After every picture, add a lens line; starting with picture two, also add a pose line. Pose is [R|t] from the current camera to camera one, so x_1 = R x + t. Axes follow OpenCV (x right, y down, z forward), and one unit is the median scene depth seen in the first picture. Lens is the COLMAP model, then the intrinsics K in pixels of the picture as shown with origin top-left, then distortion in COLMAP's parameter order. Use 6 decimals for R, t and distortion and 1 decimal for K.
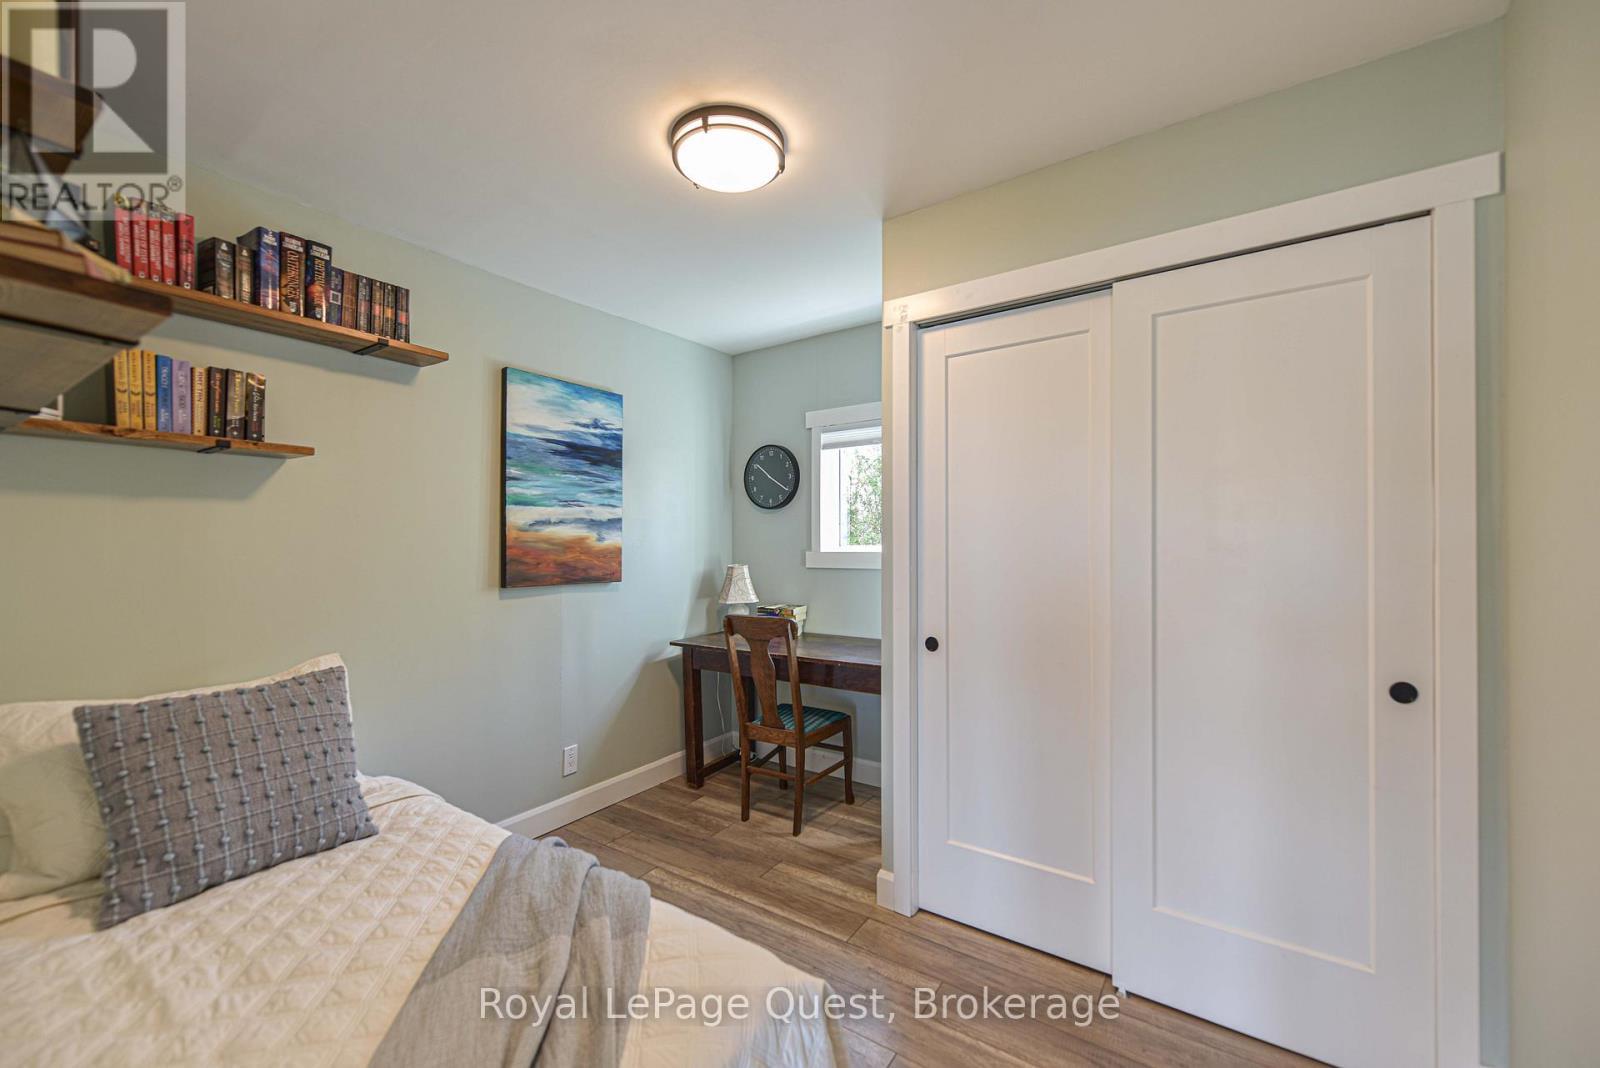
lens RADIAL K [[662.6, 0, 804.8], [0, 662.6, 541.3], [0, 0, 1]] dist [0.016890, -0.000314]
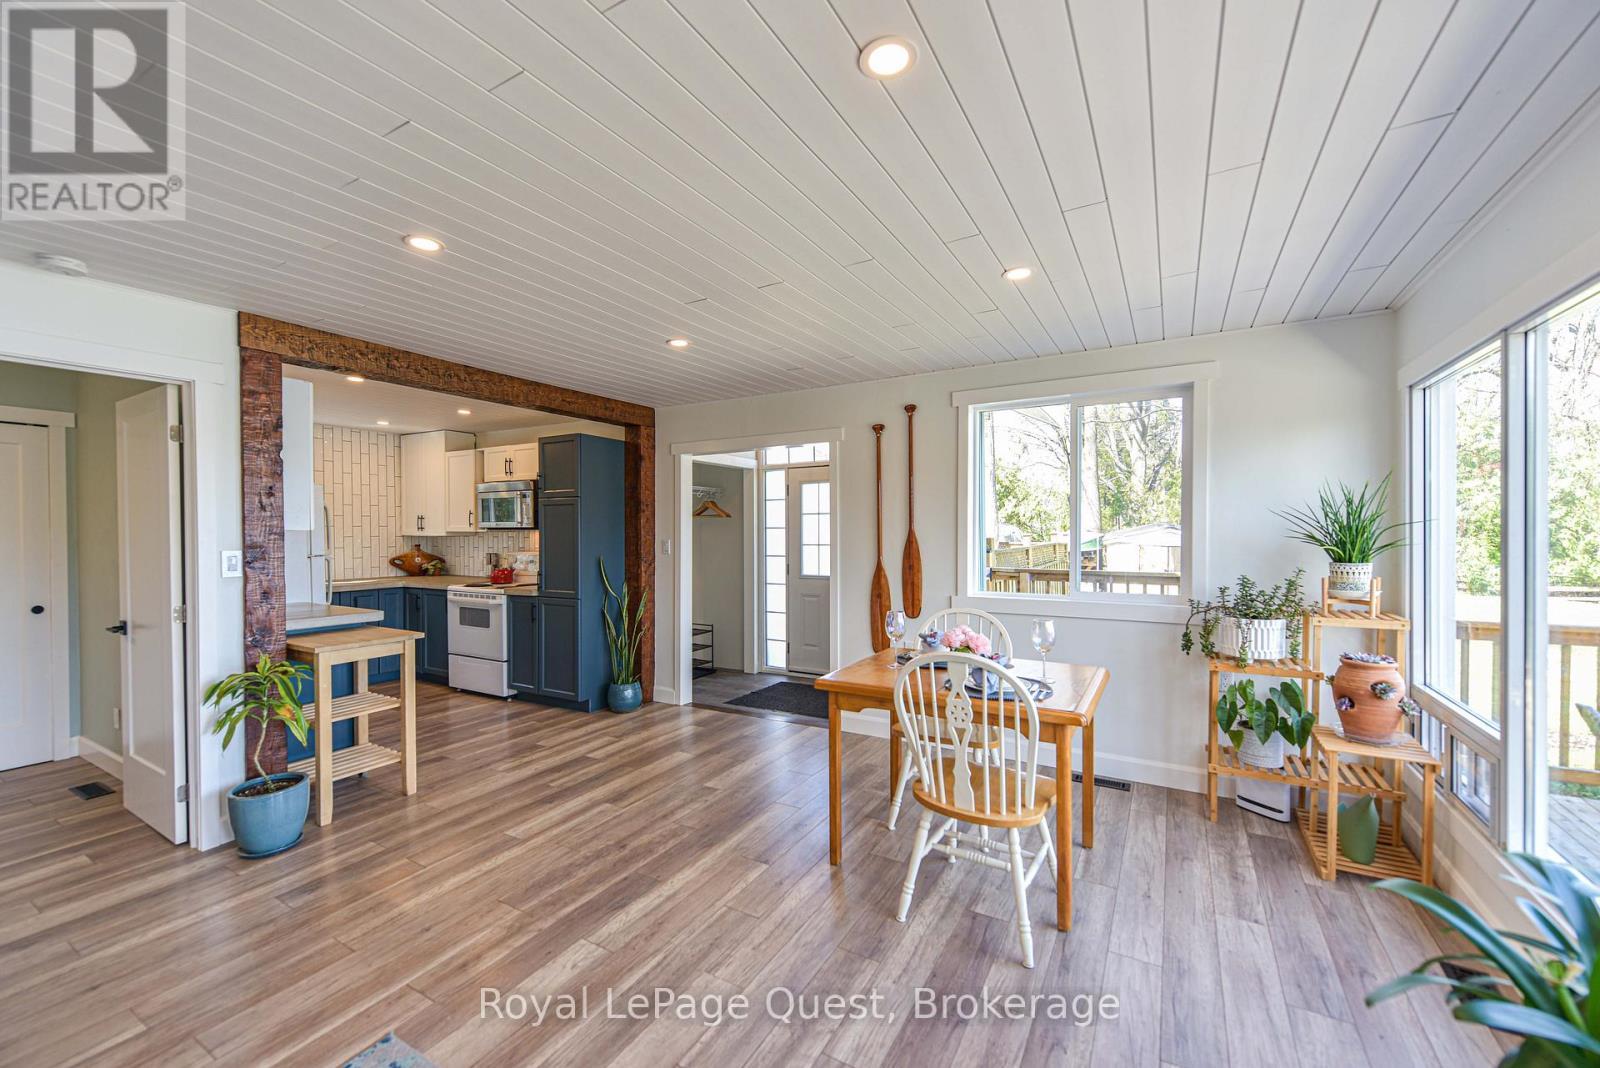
lens RADIAL K [[662.6, 0, 803.9], [0, 662.6, 538.9], [0, 0, 1]] dist [0.016890, -0.000314]
pose [[-0.051340, -0.014670, 0.998573, -0.782530], [0.001585, 0.999890, 0.014771, -0.027564], [-0.998680, 0.002341, -0.051311, -0.759127]]
